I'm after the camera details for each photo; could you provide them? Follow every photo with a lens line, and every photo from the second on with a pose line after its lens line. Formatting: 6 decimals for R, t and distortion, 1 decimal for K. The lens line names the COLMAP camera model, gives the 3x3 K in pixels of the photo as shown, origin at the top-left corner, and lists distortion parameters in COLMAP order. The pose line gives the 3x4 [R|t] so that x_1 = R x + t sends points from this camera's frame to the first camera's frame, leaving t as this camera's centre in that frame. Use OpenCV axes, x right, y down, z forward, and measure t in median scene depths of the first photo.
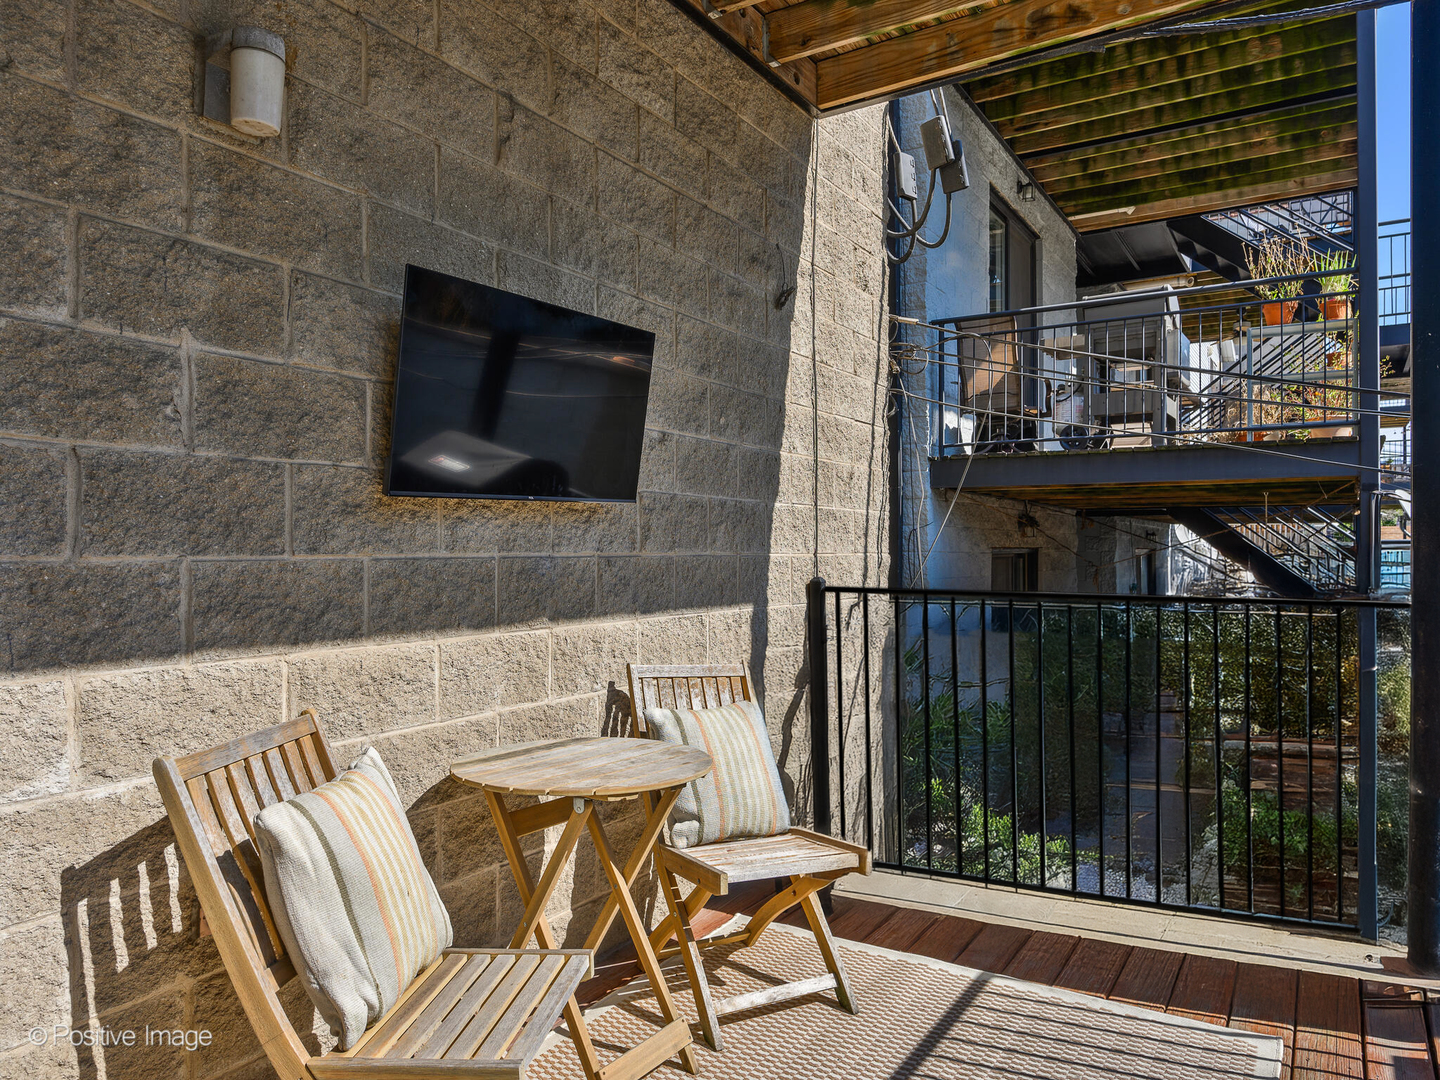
lens RADIAL K [[957.2, 0, 720.0], [0, 957.2, 540.0], [0, 0, 1]] dist [-0.000364, 0.000311]
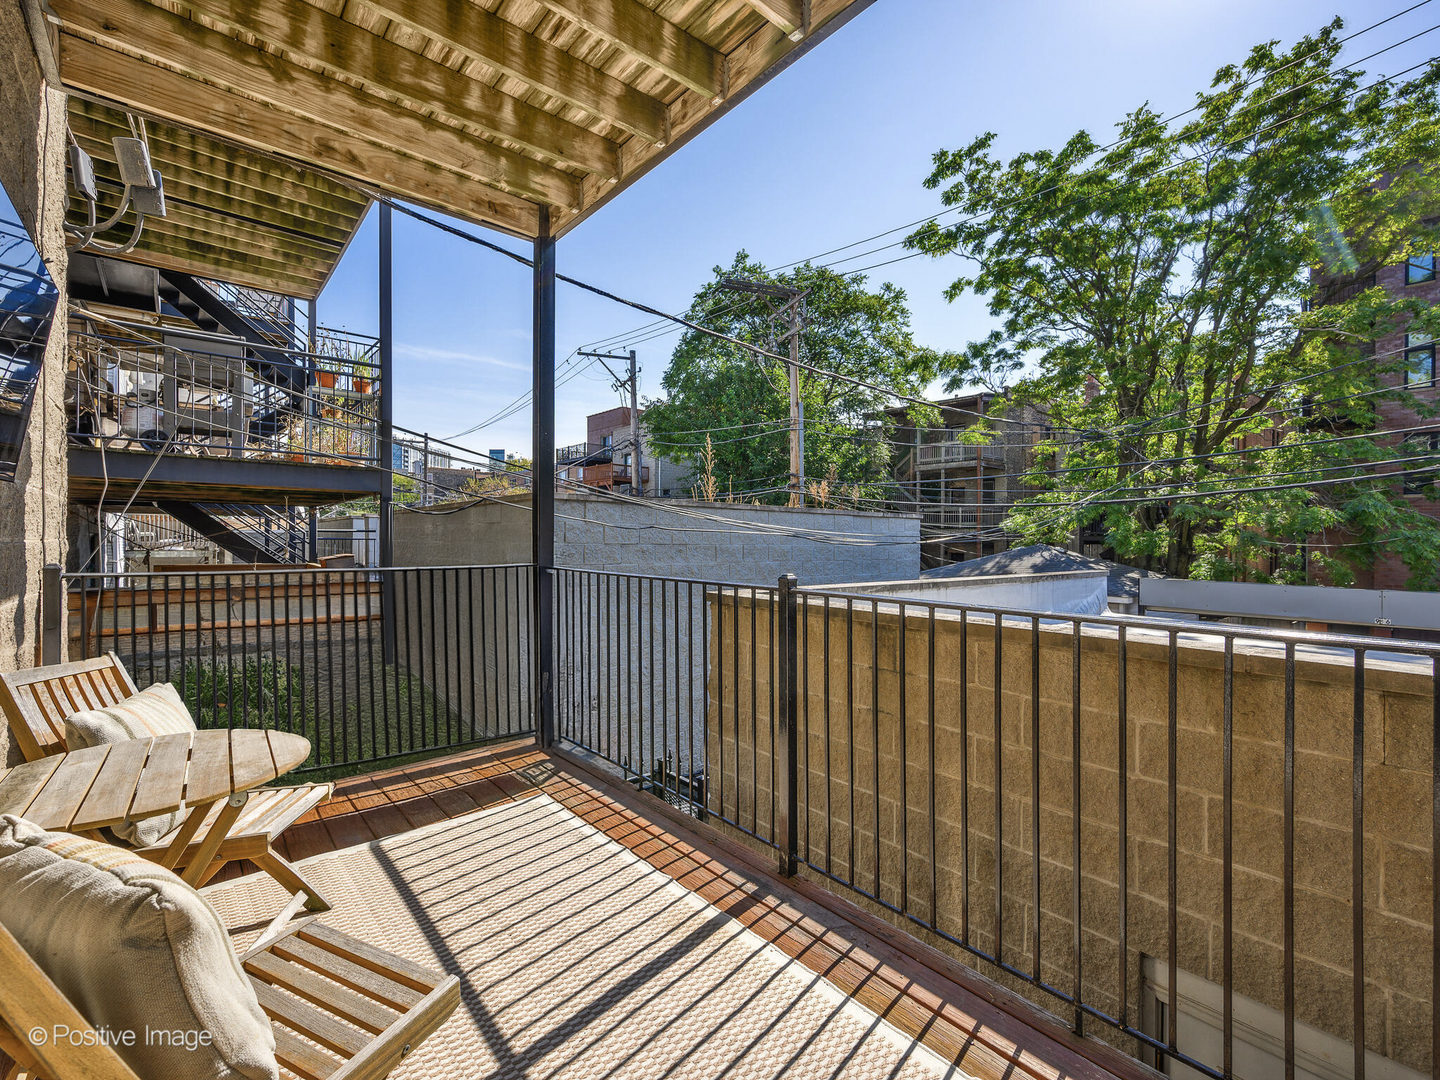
lens RADIAL K [[638.0, 0, 720.0], [0, 638.0, 540.0], [0, 0, 1]] dist [-0.000547, -0.000072]
pose [[0.296175, 0.001038, 0.955133, -0.325950], [-0.017098, 0.999845, 0.004215, 0.000184], [-0.954981, -0.017579, 0.296147, 0.177461]]
